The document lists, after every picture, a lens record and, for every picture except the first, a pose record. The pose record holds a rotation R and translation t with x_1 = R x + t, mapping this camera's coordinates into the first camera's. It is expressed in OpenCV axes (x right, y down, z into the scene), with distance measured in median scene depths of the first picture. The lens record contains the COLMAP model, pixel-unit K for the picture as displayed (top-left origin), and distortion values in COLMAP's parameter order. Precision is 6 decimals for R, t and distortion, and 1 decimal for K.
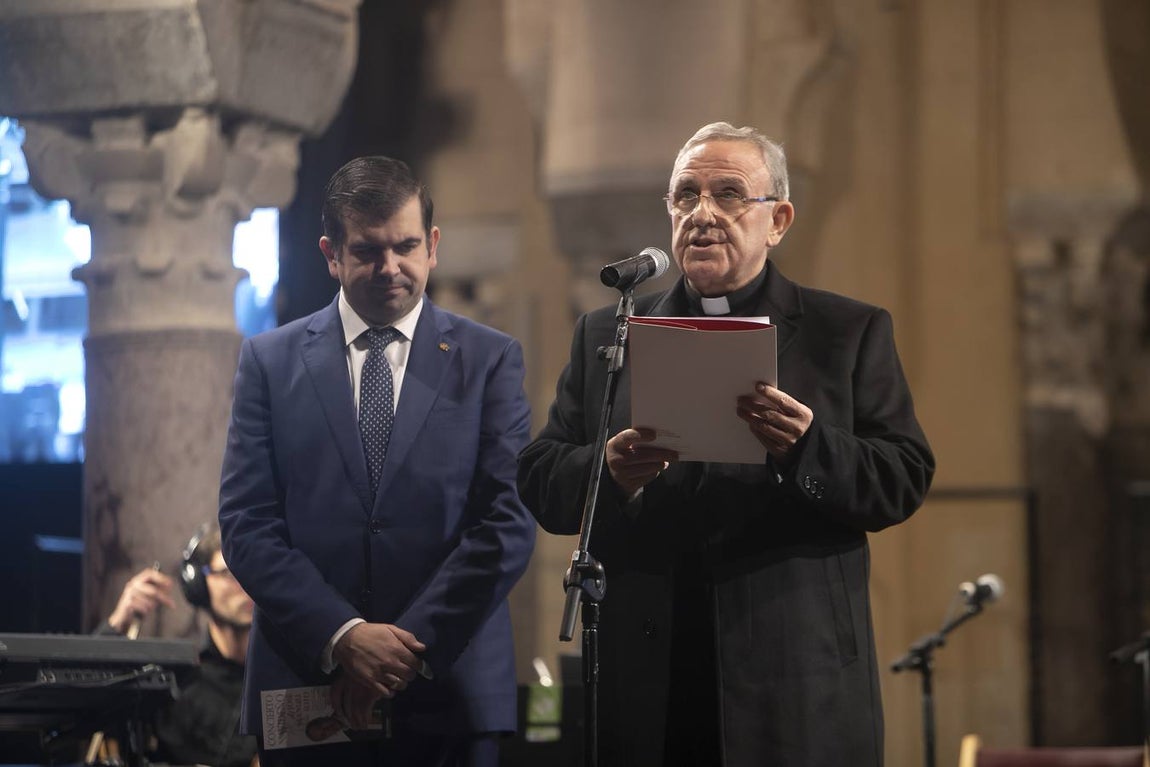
lens RADIAL K [[5460.2, 0, 575.0], [0, 5460.2, 383.5], [0, 0, 1]] dist [1.003031, -0.744853]
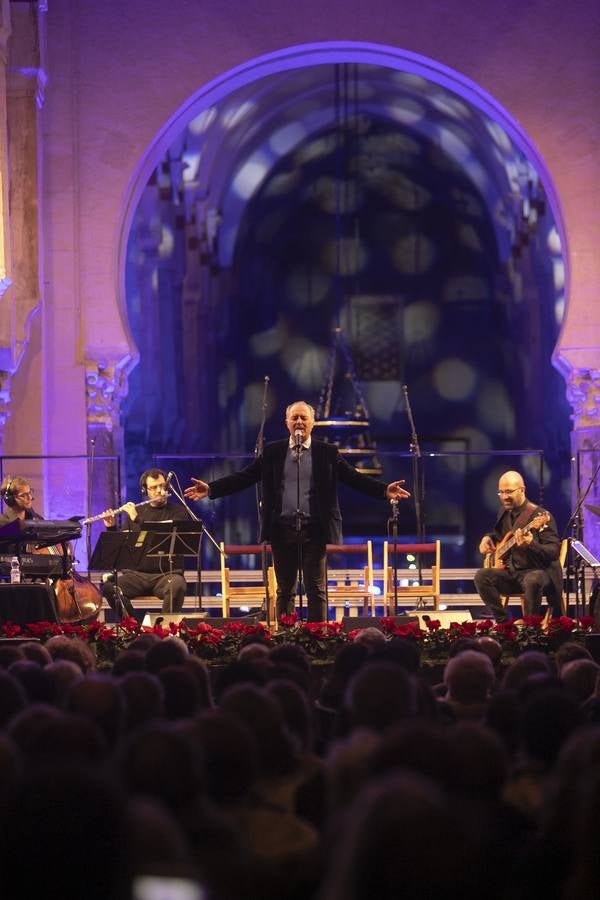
lens RADIAL K [[4090.6, 0, 301.0], [0, 4090.6, 471.8], [0, 0, 1]] dist [0.789519, 0.274181]
pose [[0.927329, -0.001596, 0.374243, -0.794679], [-0.020555, 0.998264, 0.055188, -0.116746], [-0.373682, -0.058870, 0.925687, -1.328807]]
